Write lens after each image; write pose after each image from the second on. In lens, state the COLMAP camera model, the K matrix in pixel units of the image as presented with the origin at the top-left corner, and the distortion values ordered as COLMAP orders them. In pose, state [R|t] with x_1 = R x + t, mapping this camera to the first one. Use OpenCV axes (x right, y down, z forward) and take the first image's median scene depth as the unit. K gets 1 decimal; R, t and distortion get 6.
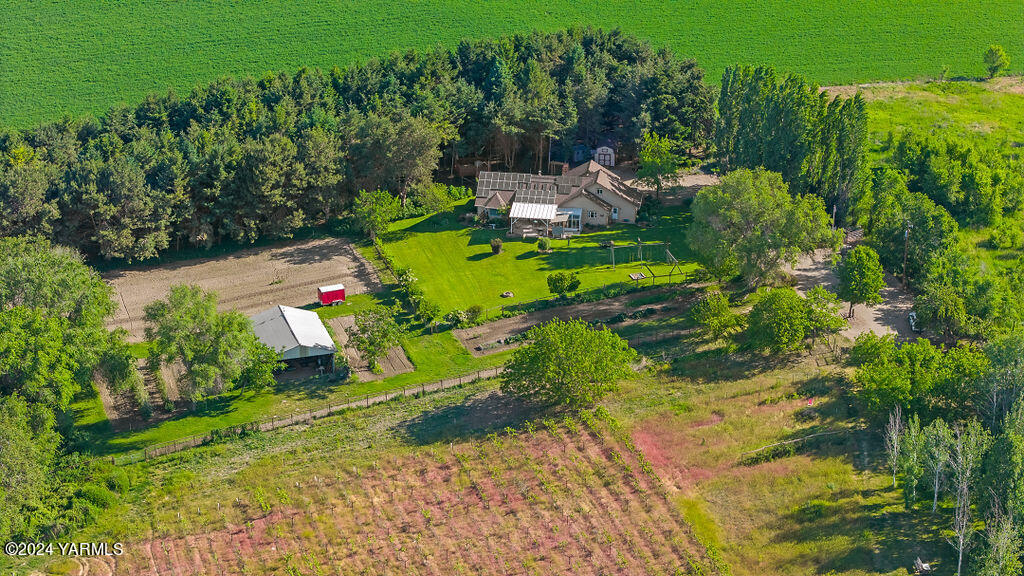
lens RADIAL K [[2111.6, 0, 512.4], [0, 2111.6, 288.4], [0, 0, 1]] dist [-0.349787, 0.000000]
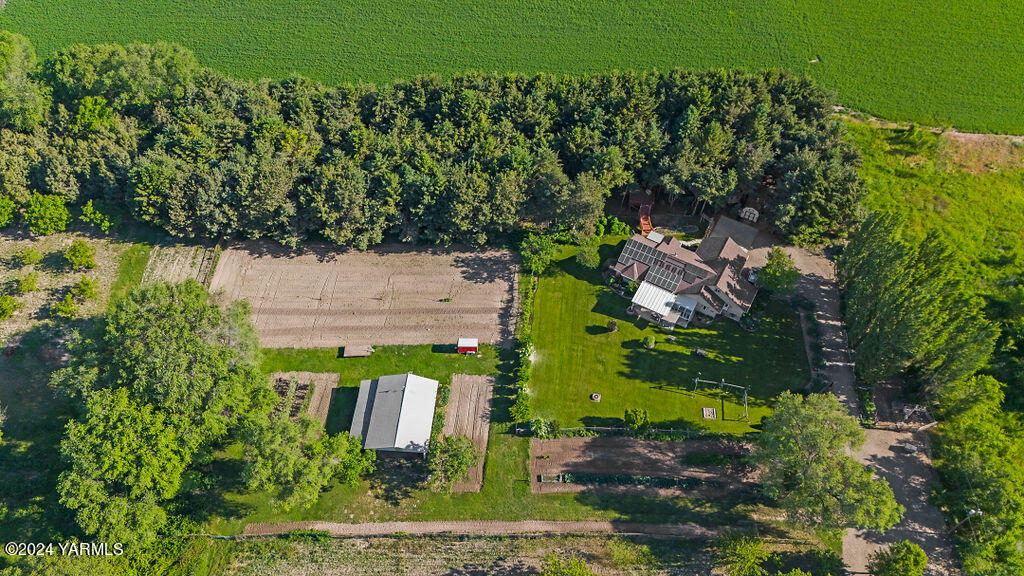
lens RADIAL K [[731.6, 0, 508.3], [0, 731.6, 286.8], [0, 0, 1]] dist [0.008521, -0.000298]
pose [[0.921303, 0.312049, -0.232004, 0.028640], [-0.142478, 0.826061, 0.545274, -0.261686], [0.361801, -0.469307, 0.805513, 0.631849]]
